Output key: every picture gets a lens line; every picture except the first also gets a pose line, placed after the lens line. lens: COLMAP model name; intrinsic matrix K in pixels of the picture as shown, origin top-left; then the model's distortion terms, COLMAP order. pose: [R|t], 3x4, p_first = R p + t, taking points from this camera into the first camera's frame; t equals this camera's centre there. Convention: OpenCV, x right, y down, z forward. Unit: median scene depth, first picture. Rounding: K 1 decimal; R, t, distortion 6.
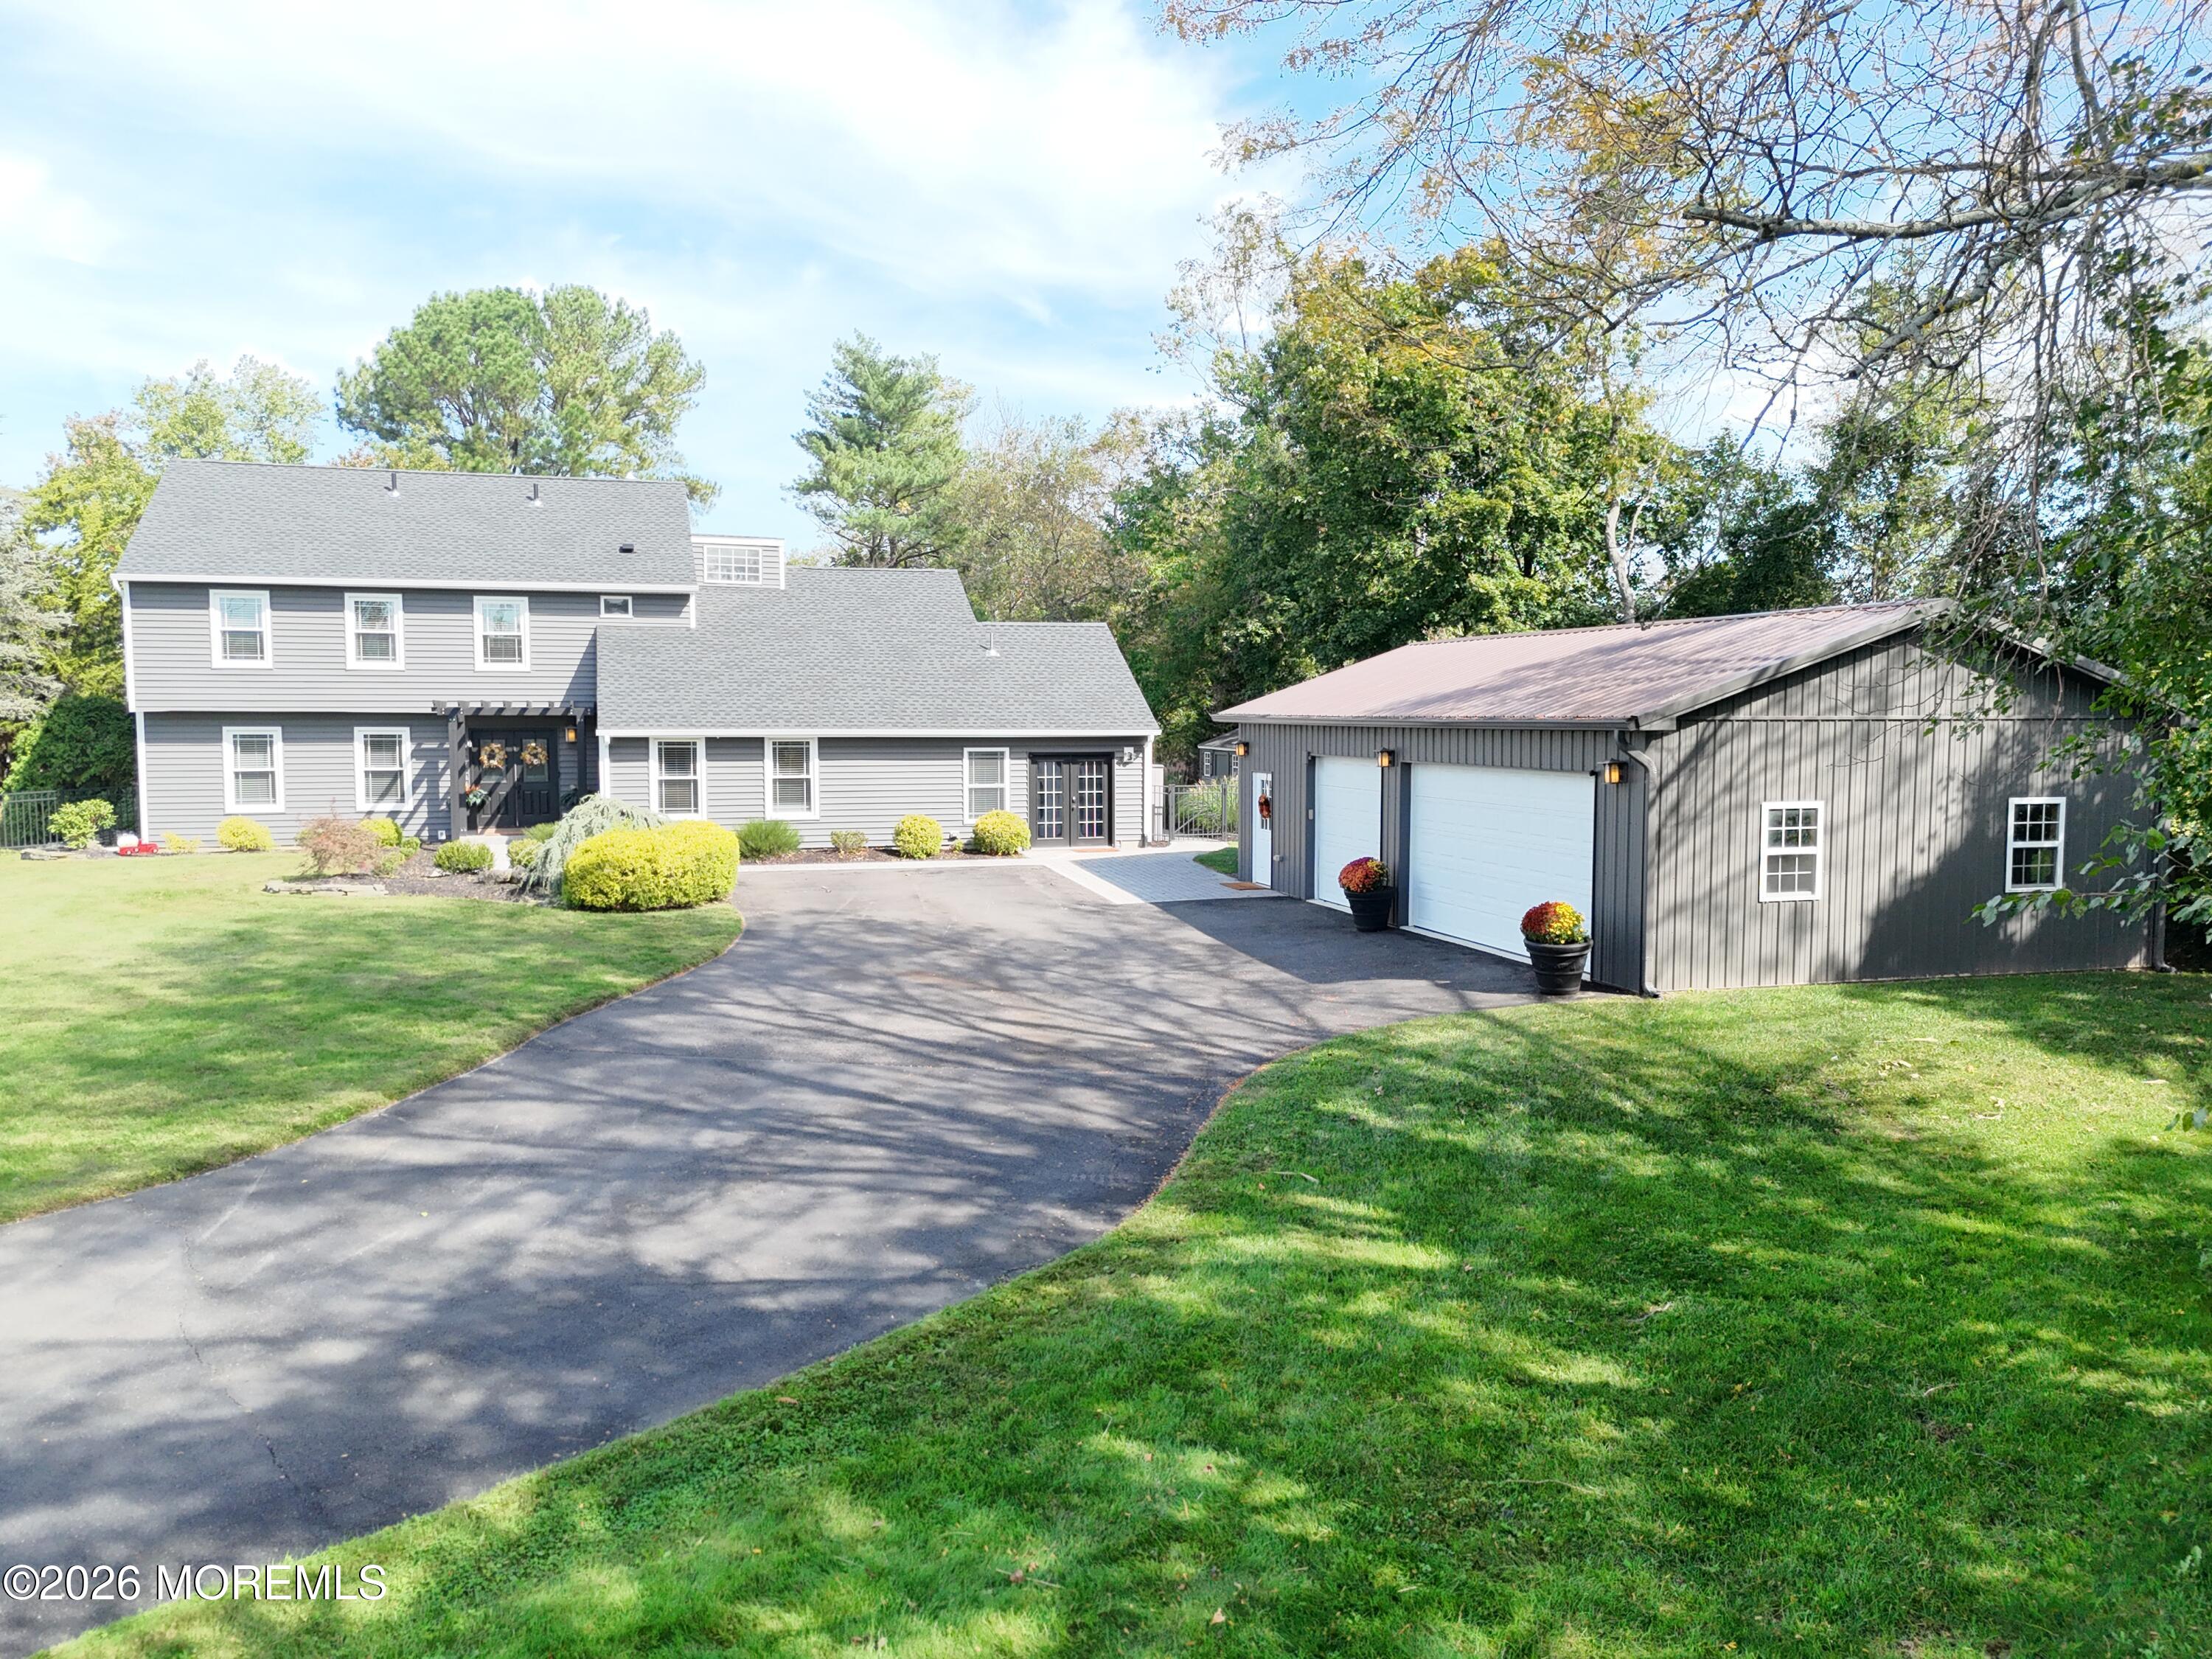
lens RADIAL K [[1613.7, 0, 1109.0], [0, 1613.7, 842.4], [0, 0, 1]] dist [0.070479, -0.068591]
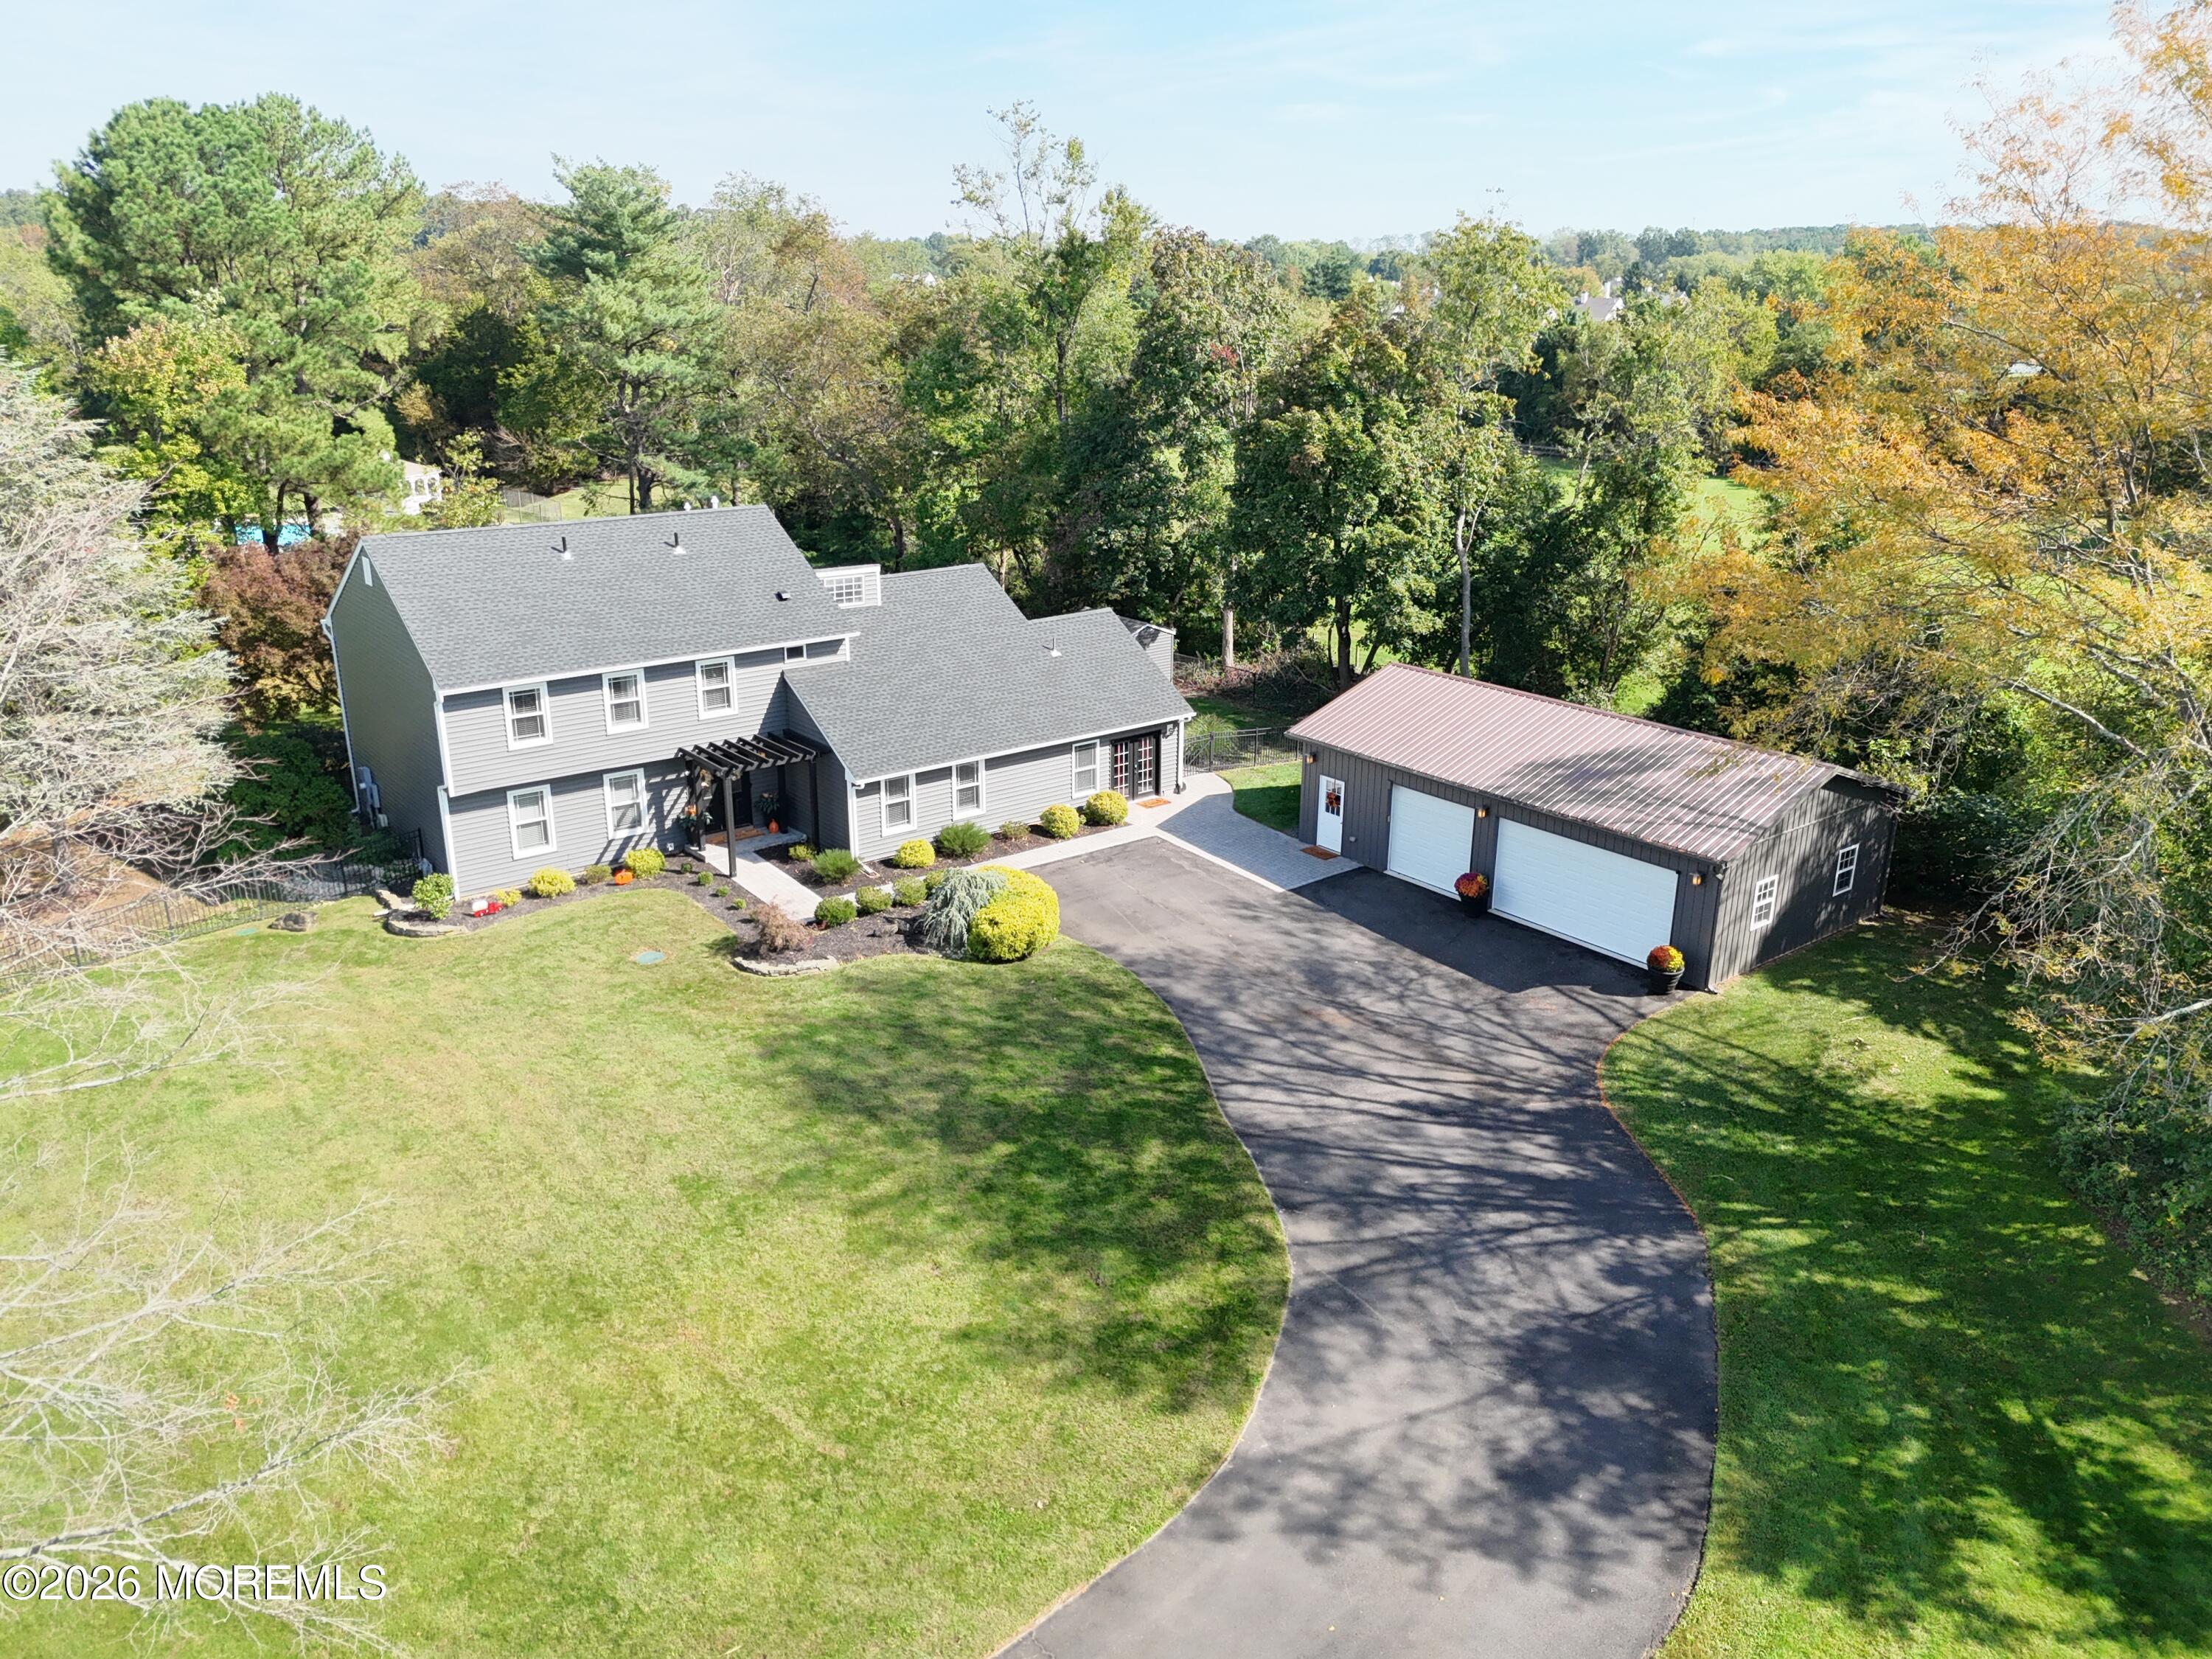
lens RADIAL K [[1613.7, 0, 1092.8], [0, 1613.7, 844.0], [0, 0, 1]] dist [0.070479, -0.068591]
pose [[0.929811, -0.119354, 0.348146, -0.548704], [0.025310, 0.964452, 0.263043, -0.329396], [-0.367166, -0.235769, 0.899779, -0.237836]]
